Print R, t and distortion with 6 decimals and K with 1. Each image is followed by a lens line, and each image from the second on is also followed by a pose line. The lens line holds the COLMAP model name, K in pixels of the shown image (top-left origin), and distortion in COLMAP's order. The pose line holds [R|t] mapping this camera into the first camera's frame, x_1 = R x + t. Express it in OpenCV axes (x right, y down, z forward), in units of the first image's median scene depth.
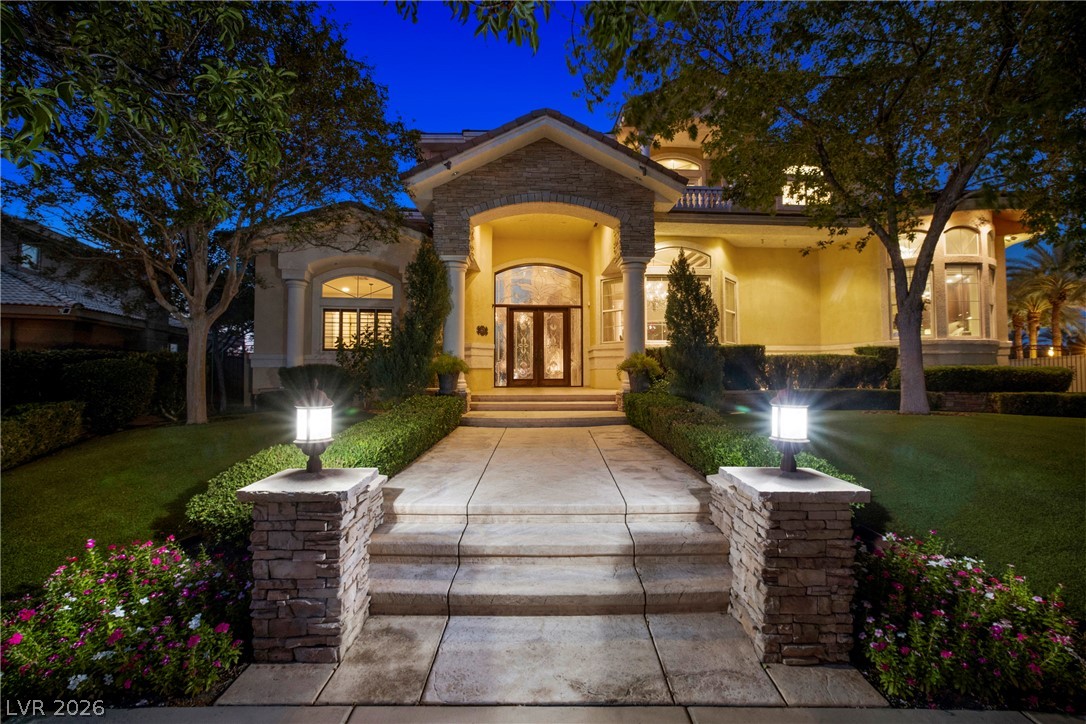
lens RADIAL K [[470.4, 0, 543.8], [0, 470.4, 359.0], [0, 0, 1]] dist [-0.018901, 0.000108]
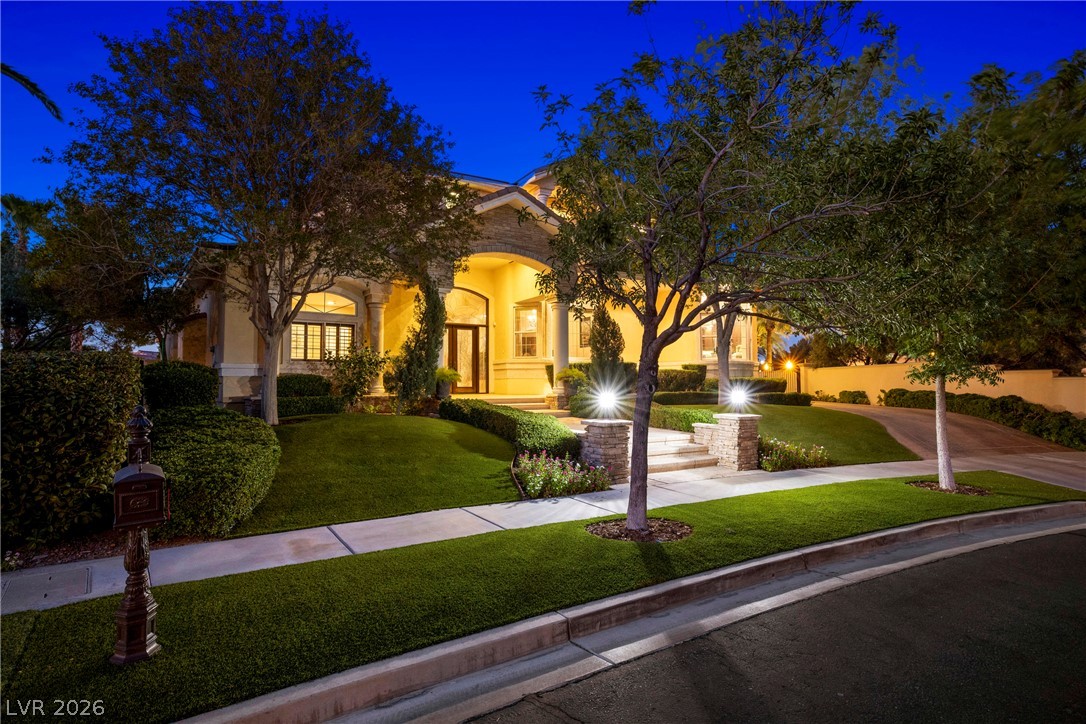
lens RADIAL K [[562.1, 0, 542.5], [0, 562.1, 364.9], [0, 0, 1]] dist [-0.000566, -0.000061]
pose [[0.890722, 0.013699, 0.454341, -0.536902], [-0.012374, 0.999906, -0.005890, -0.007876], [-0.454379, -0.000375, 0.890808, -0.395619]]
